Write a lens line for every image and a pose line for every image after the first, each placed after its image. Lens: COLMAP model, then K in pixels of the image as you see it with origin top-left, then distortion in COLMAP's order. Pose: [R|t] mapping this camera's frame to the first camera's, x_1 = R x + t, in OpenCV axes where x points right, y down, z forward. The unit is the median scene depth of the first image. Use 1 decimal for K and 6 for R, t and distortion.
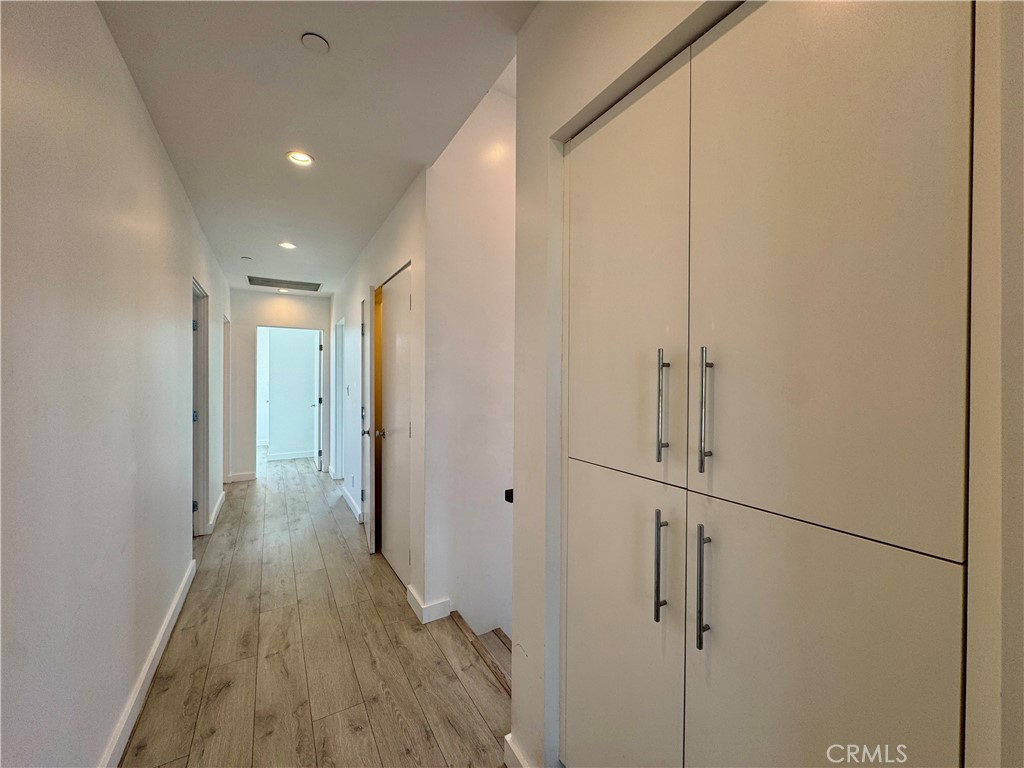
lens RADIAL K [[408.4, 0, 513.9], [0, 408.4, 381.8], [0, 0, 1]] dist [-0.006448, -0.000384]
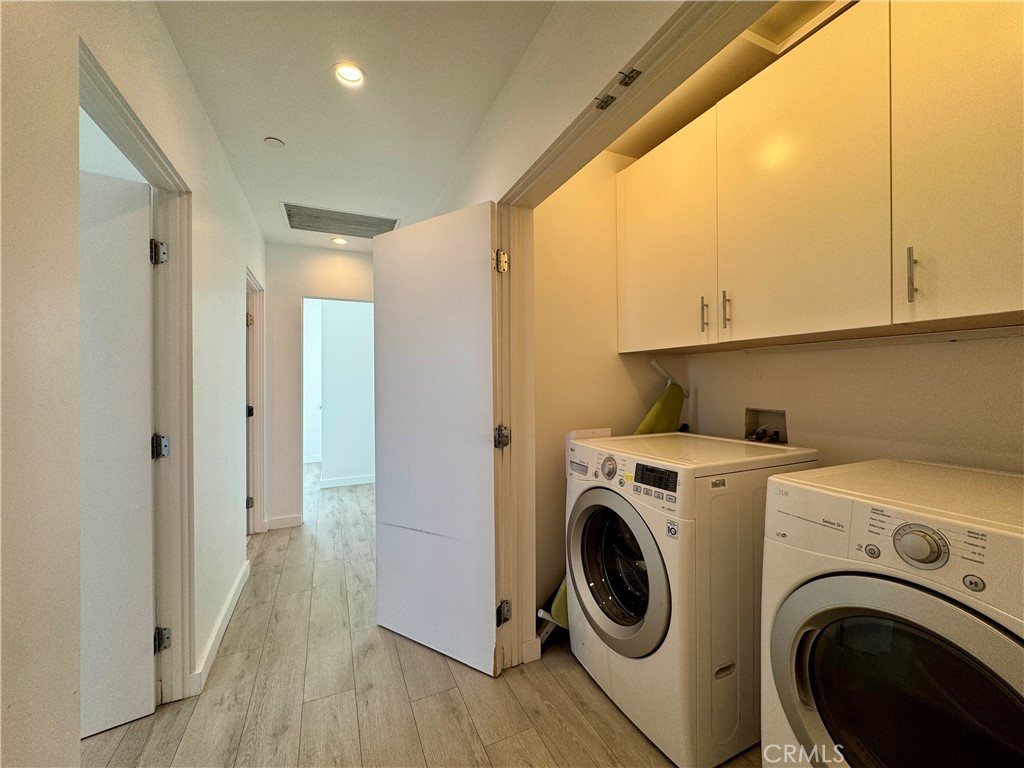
lens RADIAL K [[408.4, 0, 510.9], [0, 408.4, 383.8], [0, 0, 1]] dist [-0.006448, -0.000384]
pose [[0.993180, -0.004590, -0.116504, -0.228400], [0.004862, 0.999986, 0.002051, 0.009080], [0.116492, -0.002603, 0.993188, 0.400385]]
